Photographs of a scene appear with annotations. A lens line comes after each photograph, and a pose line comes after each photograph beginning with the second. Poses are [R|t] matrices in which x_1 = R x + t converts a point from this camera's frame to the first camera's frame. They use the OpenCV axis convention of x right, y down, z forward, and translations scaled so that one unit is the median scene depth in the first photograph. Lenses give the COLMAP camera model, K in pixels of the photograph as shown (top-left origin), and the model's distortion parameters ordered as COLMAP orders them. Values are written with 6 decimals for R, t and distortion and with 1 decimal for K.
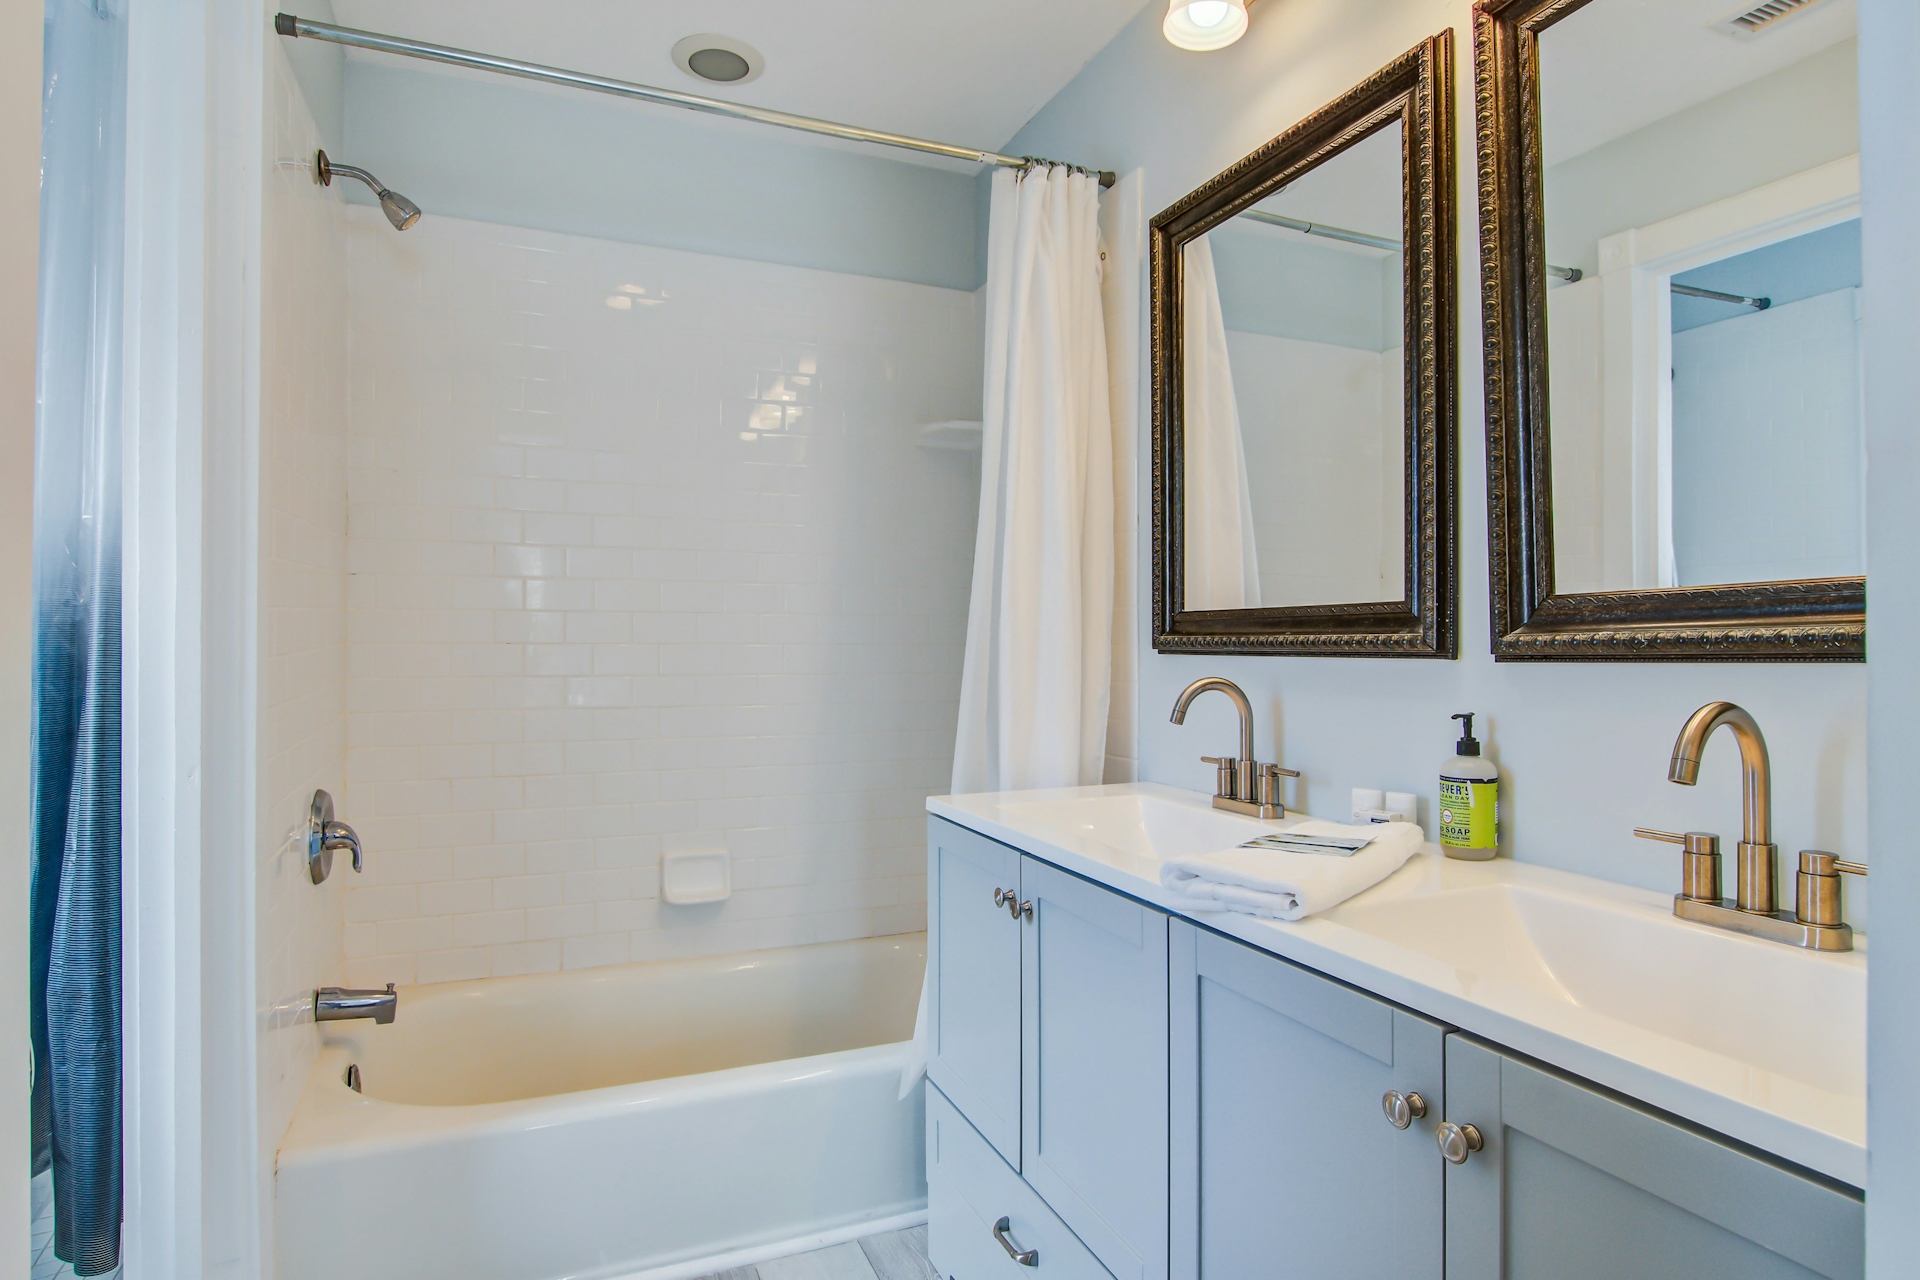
lens RADIAL K [[1049.9, 0, 958.2], [0, 1049.9, 637.4], [0, 0, 1]] dist [-0.000500, -0.000010]
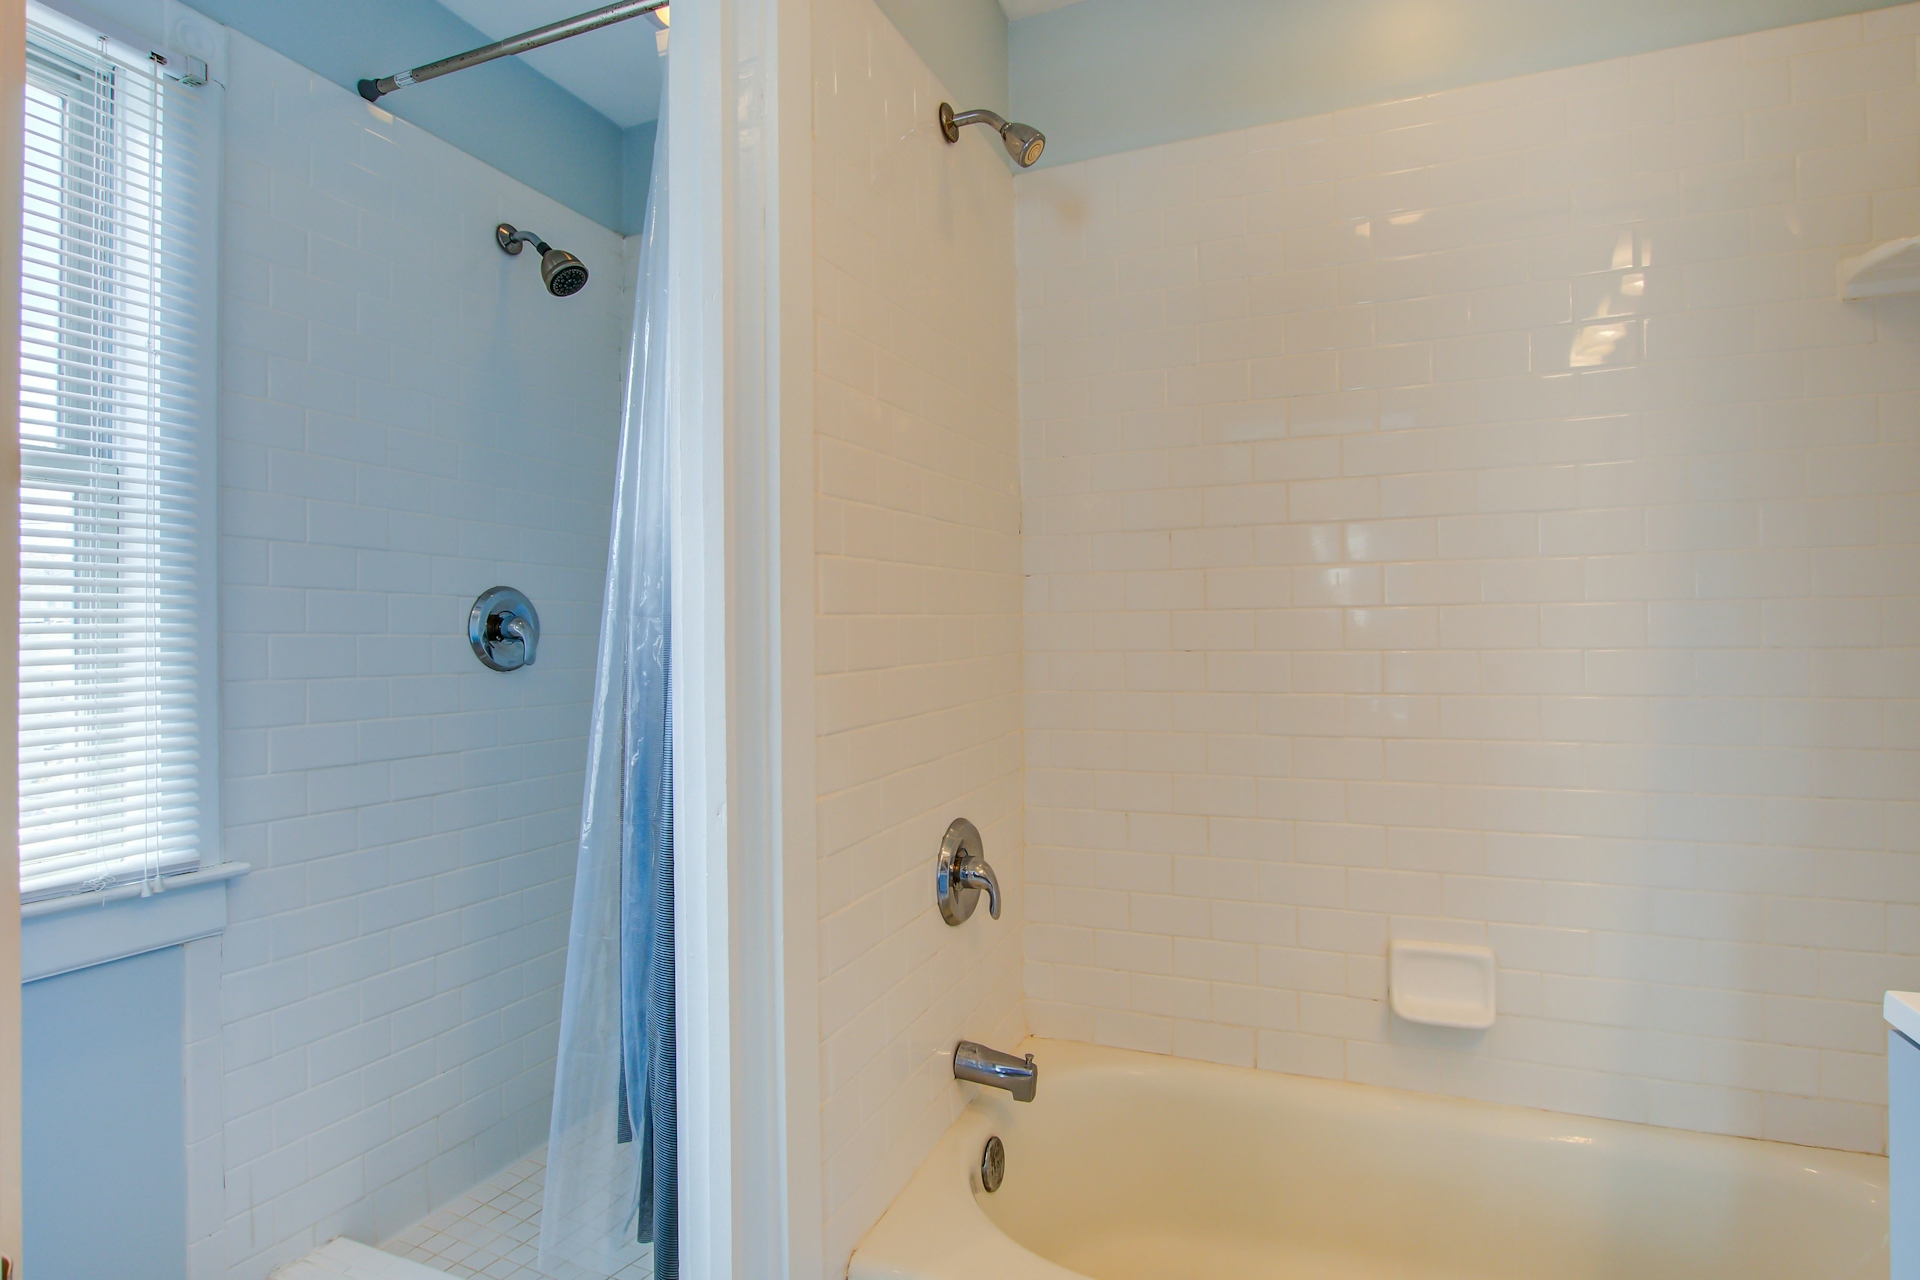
lens RADIAL K [[988.4, 0, 957.0], [0, 988.4, 632.3], [0, 0, 1]] dist [-0.027022, -0.001637]
pose [[0.704789, -0.016650, -0.709221, -0.013484], [0.014223, 0.999855, -0.009340, -0.004844], [0.709274, -0.003505, 0.704924, 0.402991]]
